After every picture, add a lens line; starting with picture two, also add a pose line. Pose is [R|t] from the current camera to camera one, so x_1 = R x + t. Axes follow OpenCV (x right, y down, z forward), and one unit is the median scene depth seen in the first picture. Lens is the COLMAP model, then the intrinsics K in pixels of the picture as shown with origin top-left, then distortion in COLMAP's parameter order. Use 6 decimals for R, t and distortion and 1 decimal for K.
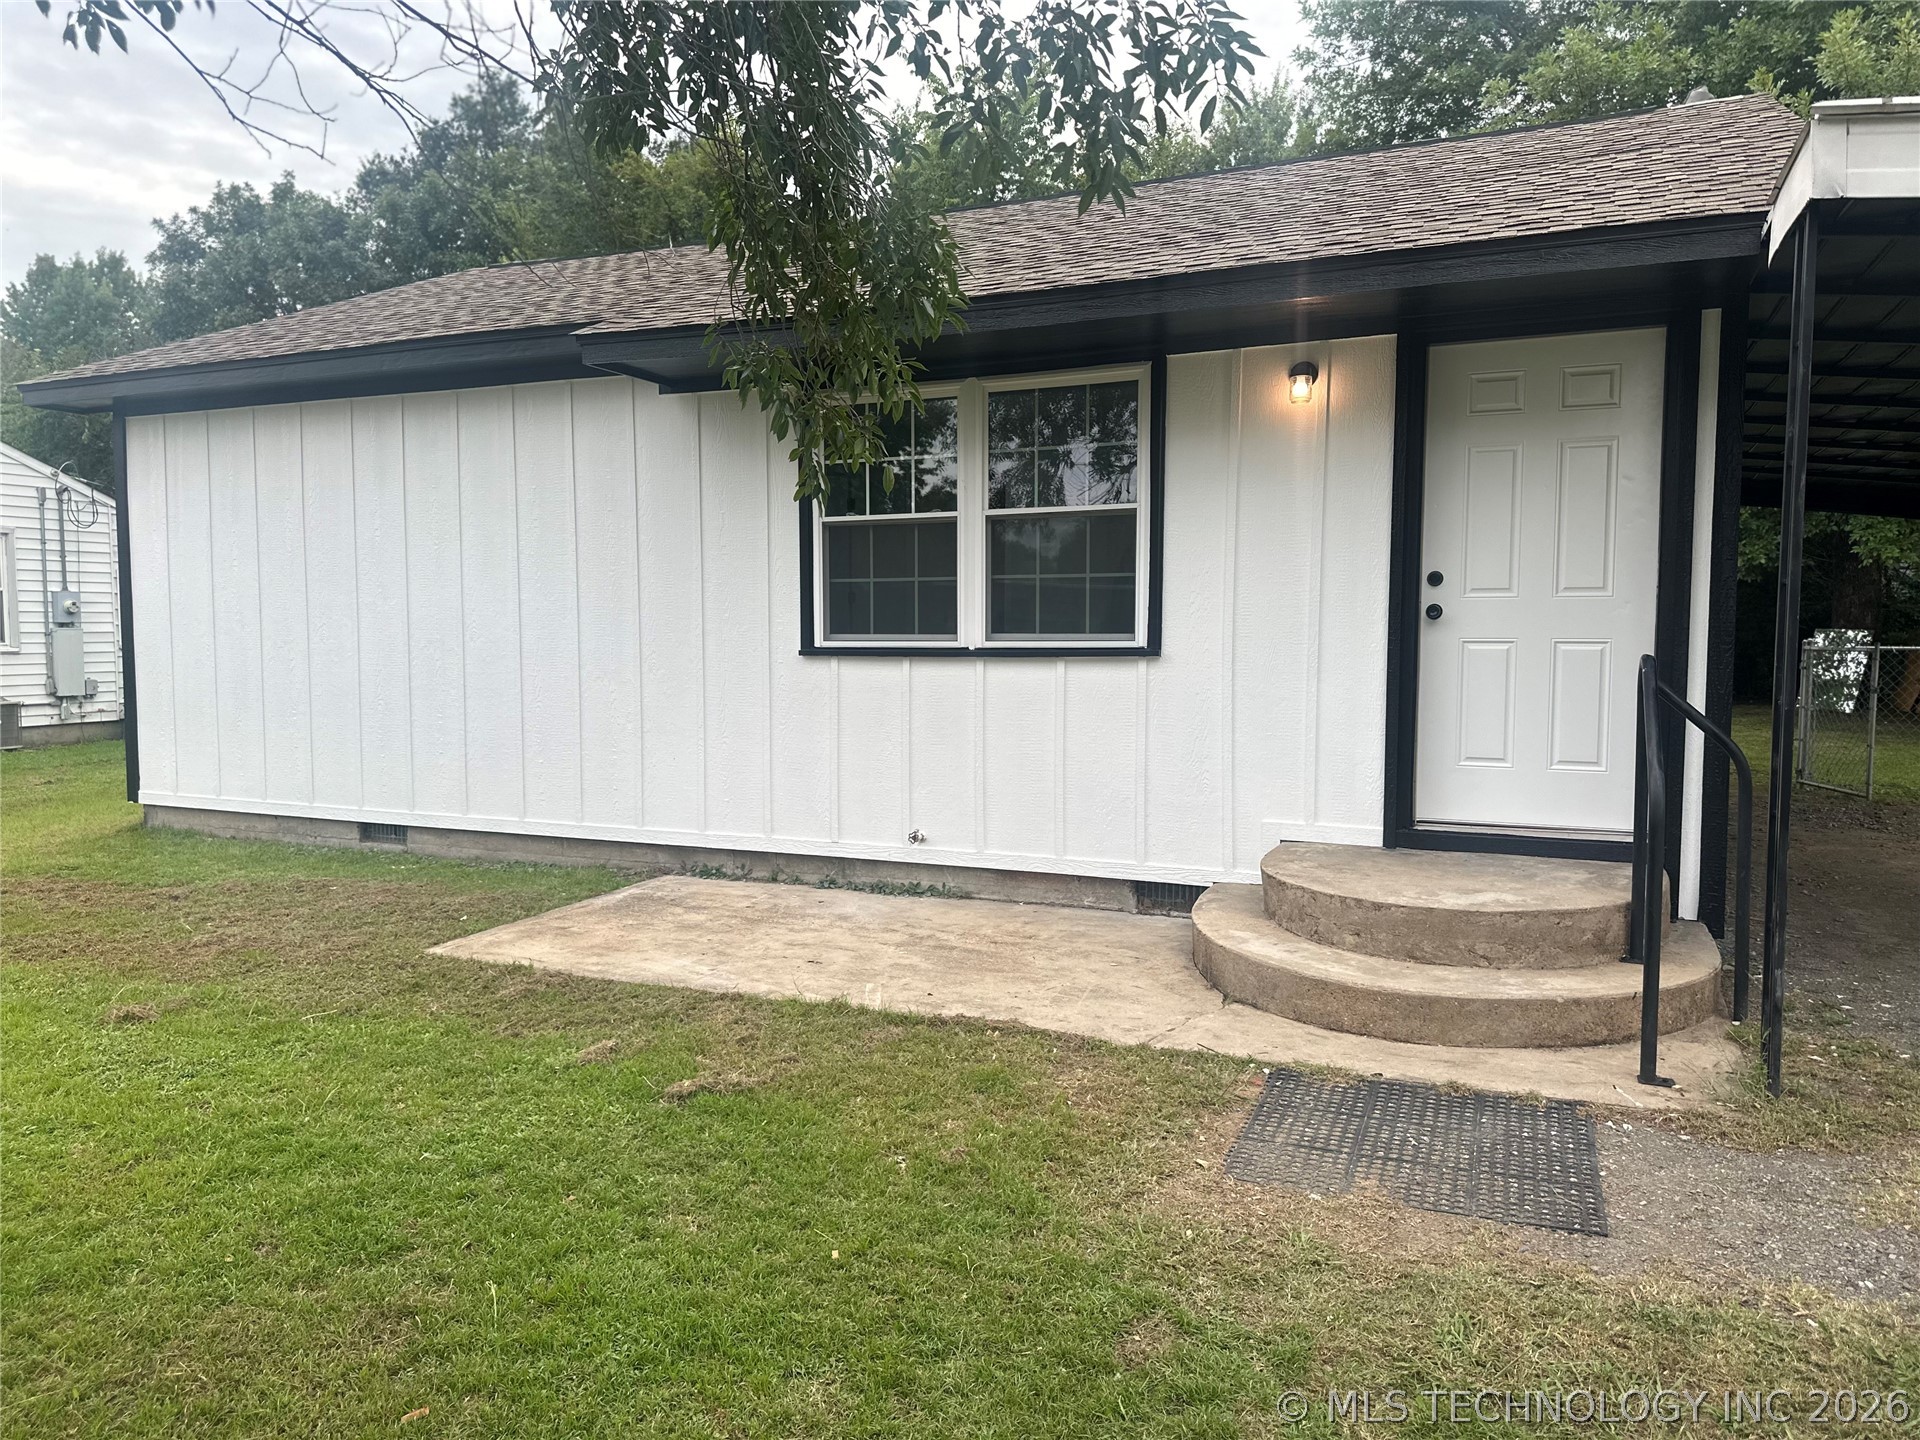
lens RADIAL K [[1356.2, 0, 1003.6], [0, 1356.2, 724.1], [0, 0, 1]] dist [0.063261, -0.063496]
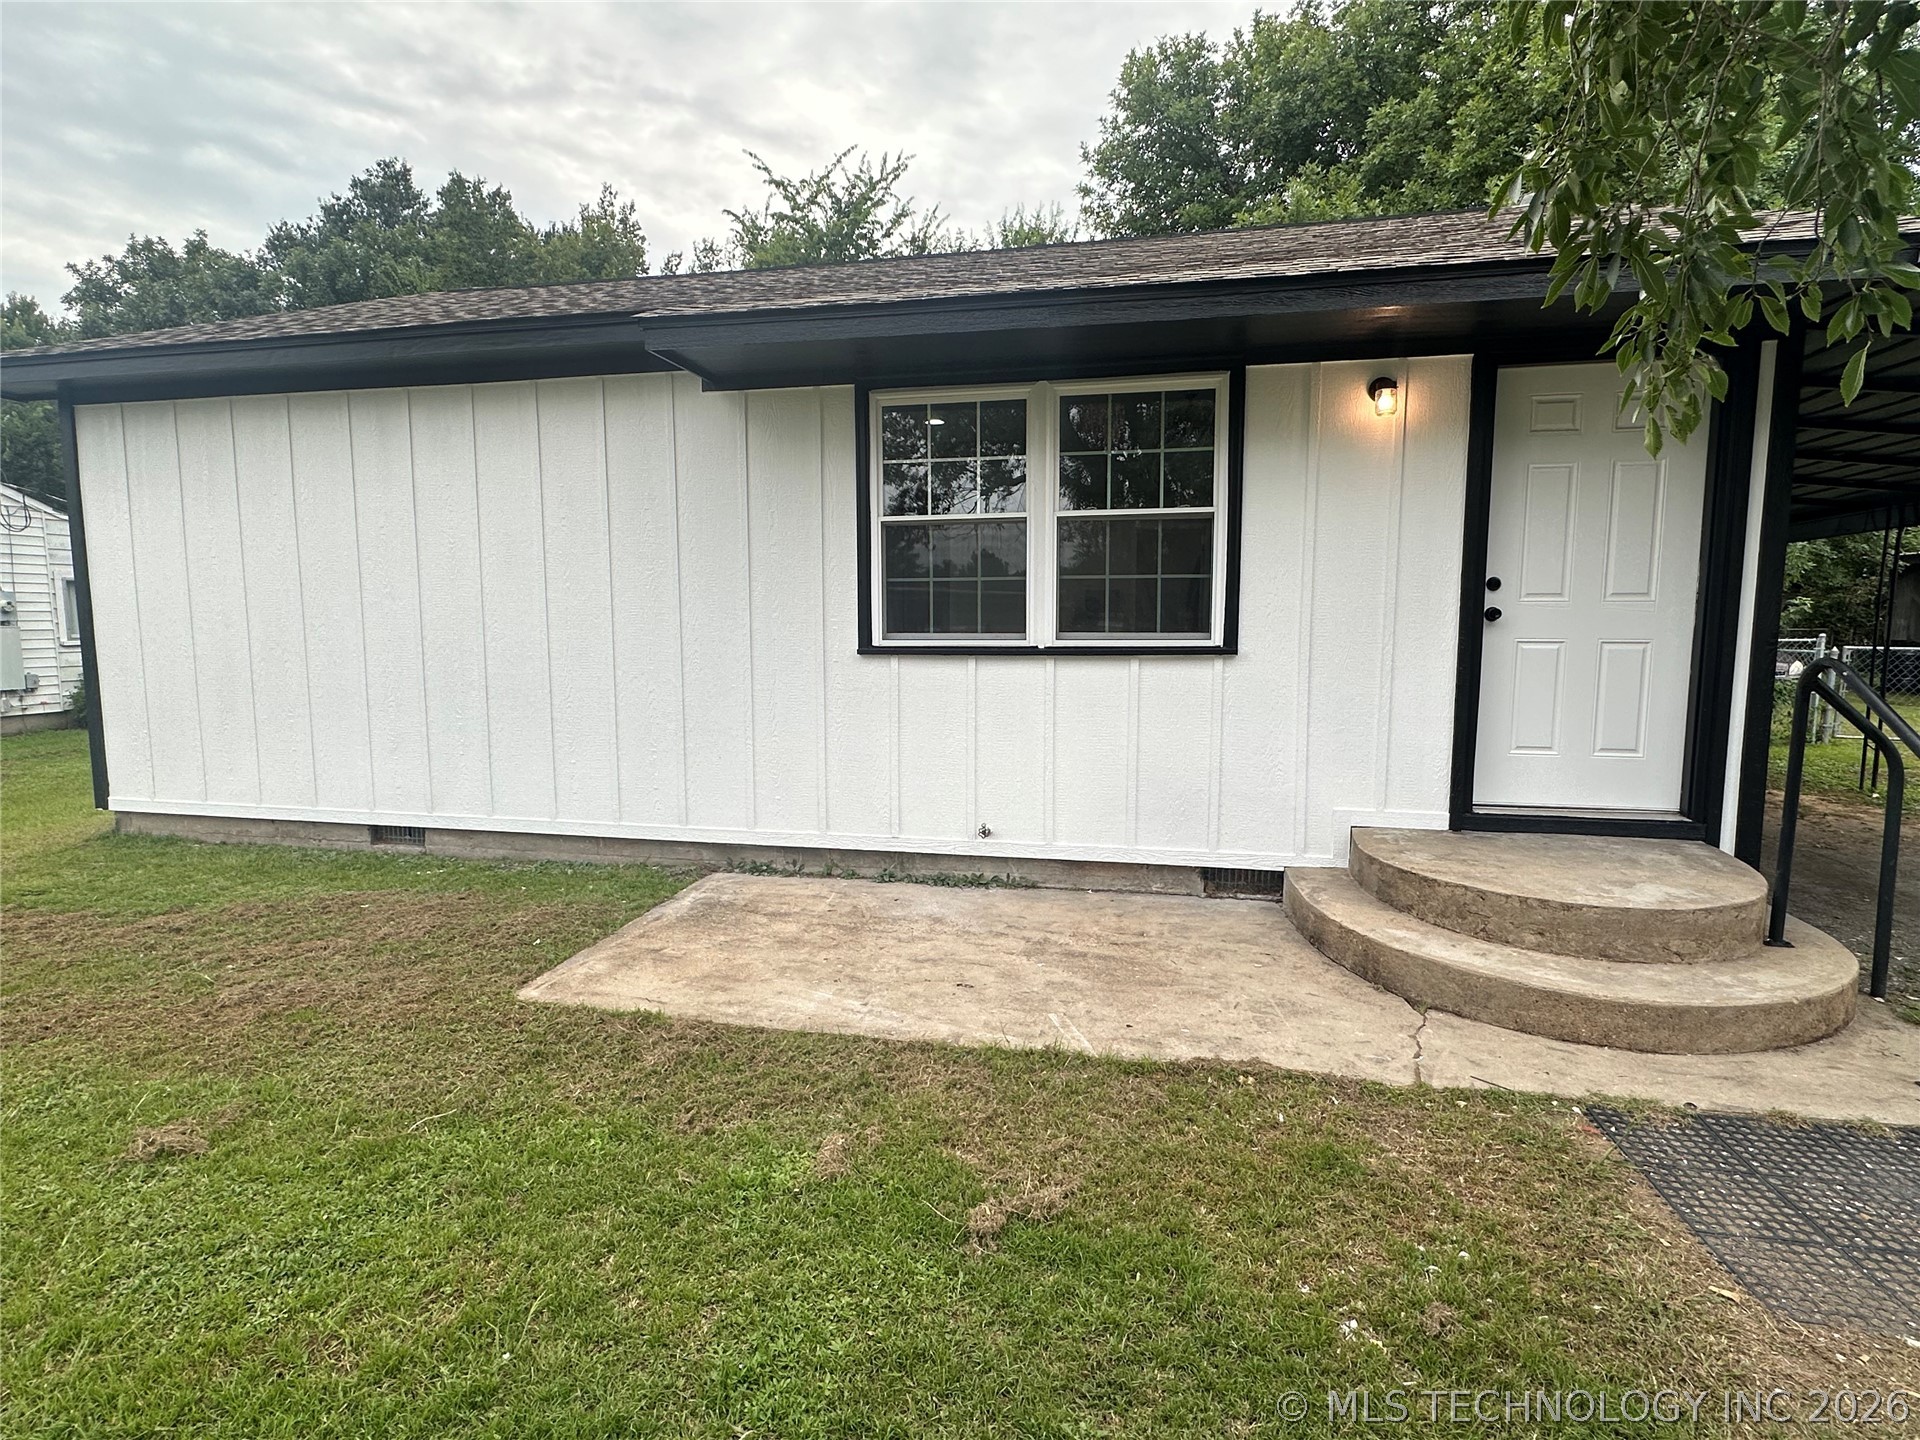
lens RADIAL K [[947.9, 0, 964.5], [0, 947.9, 725.4], [0, 0, 1]] dist [-0.009908, 0.004655]
pose [[0.979521, -0.020961, 0.200248, -0.235448], [0.013402, 0.999148, 0.039030, -0.026846], [-0.200896, -0.035547, 0.978967, 0.320525]]
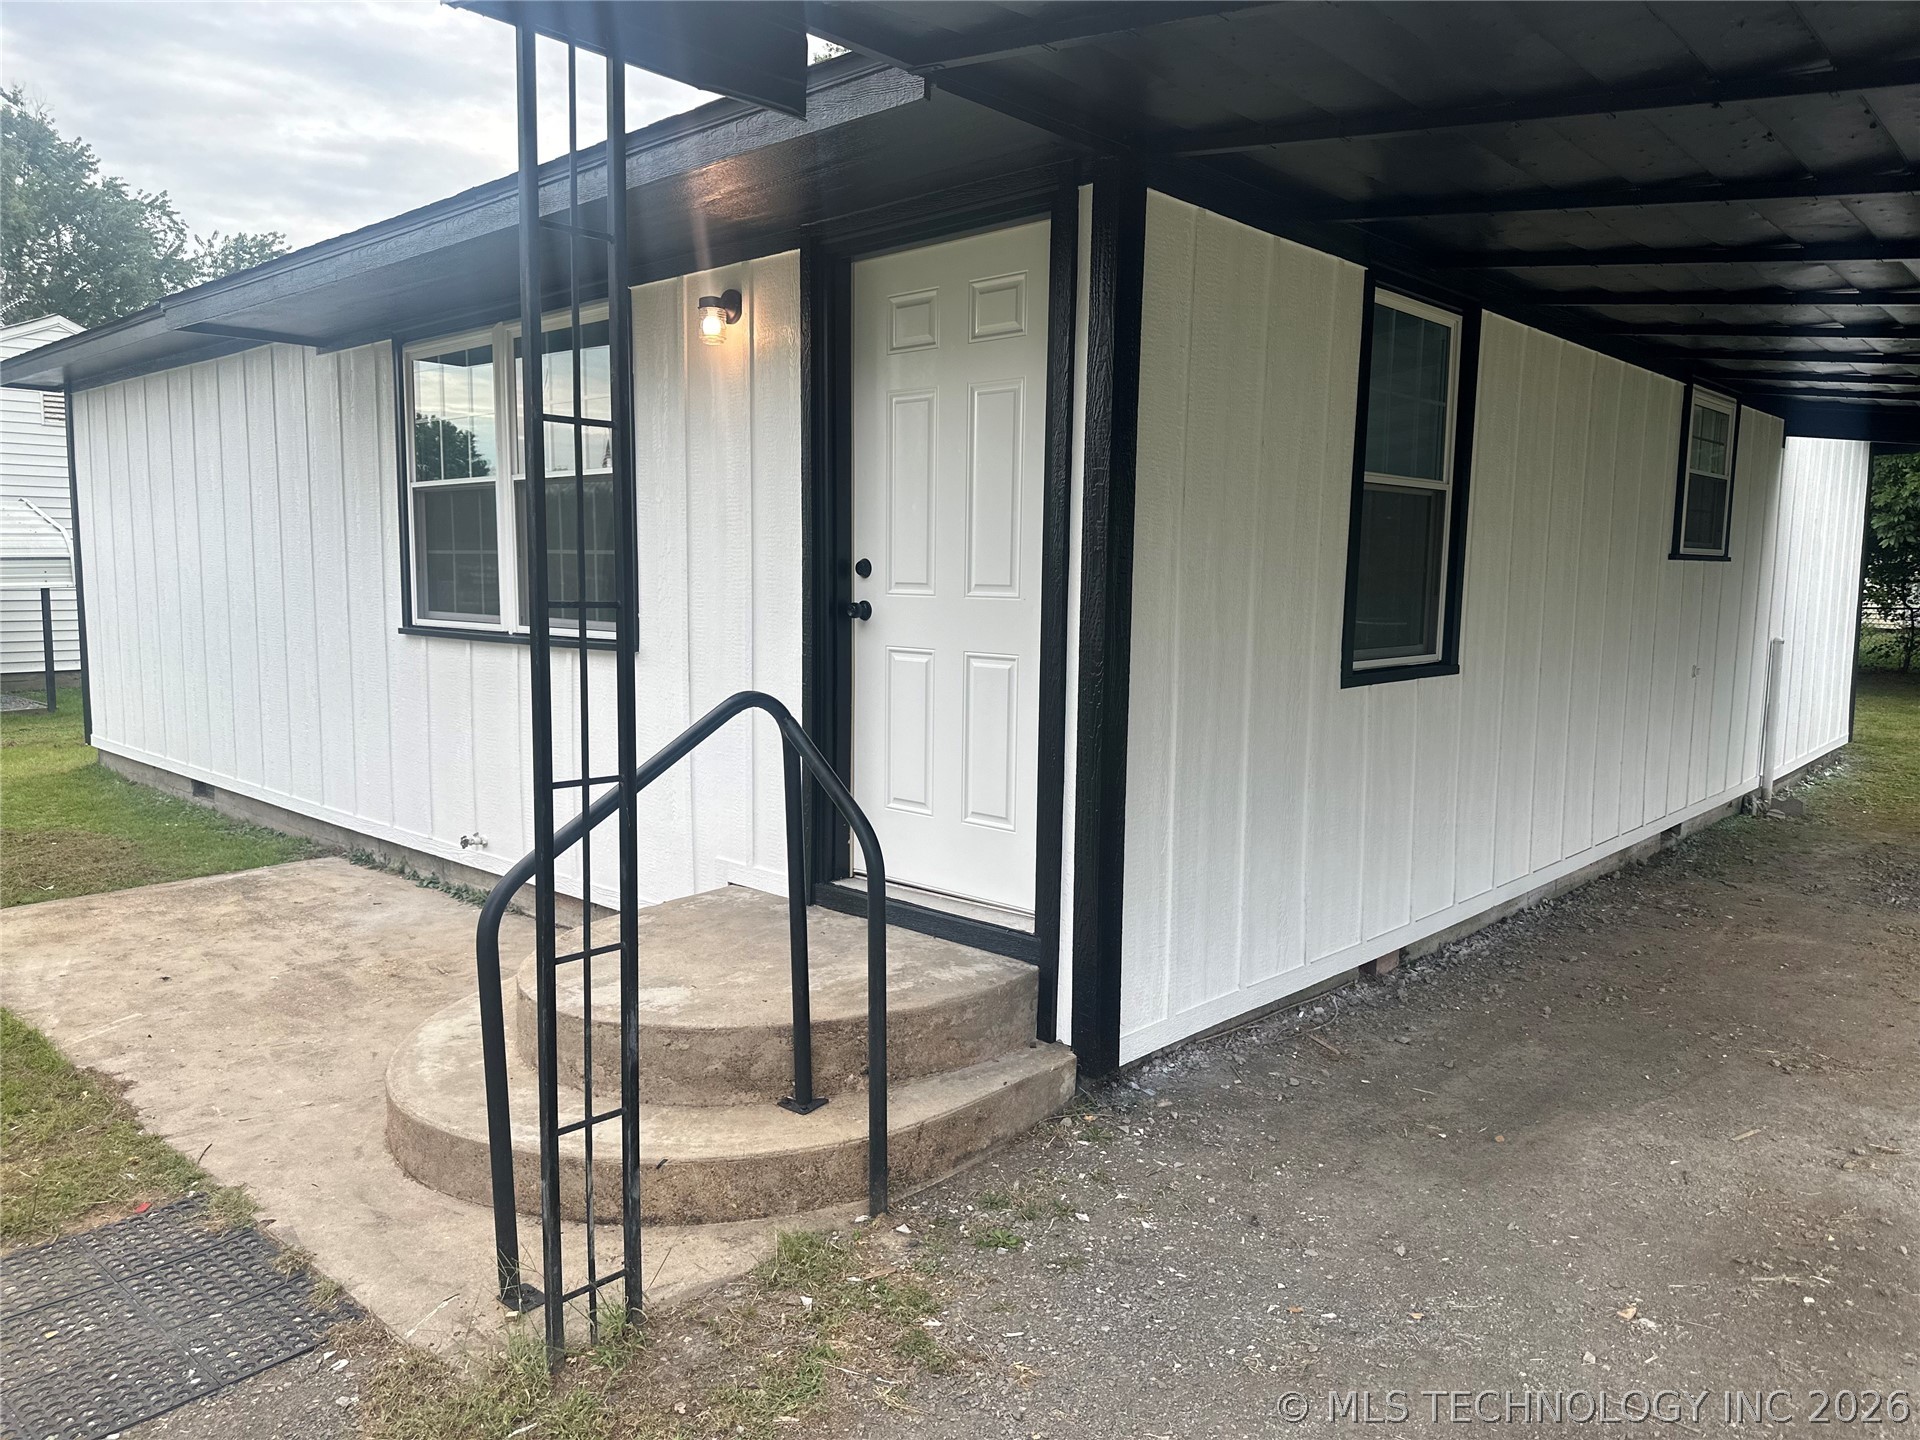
lens RADIAL K [[1356.2, 0, 1090.1], [0, 1356.2, 732.9], [0, 0, 1]] dist [0.063261, -0.063496]
pose [[0.950542, 0.053155, -0.306013, 0.636578], [-0.040239, 0.998019, 0.048368, -0.051786], [0.307978, -0.033662, 0.950798, 0.281947]]
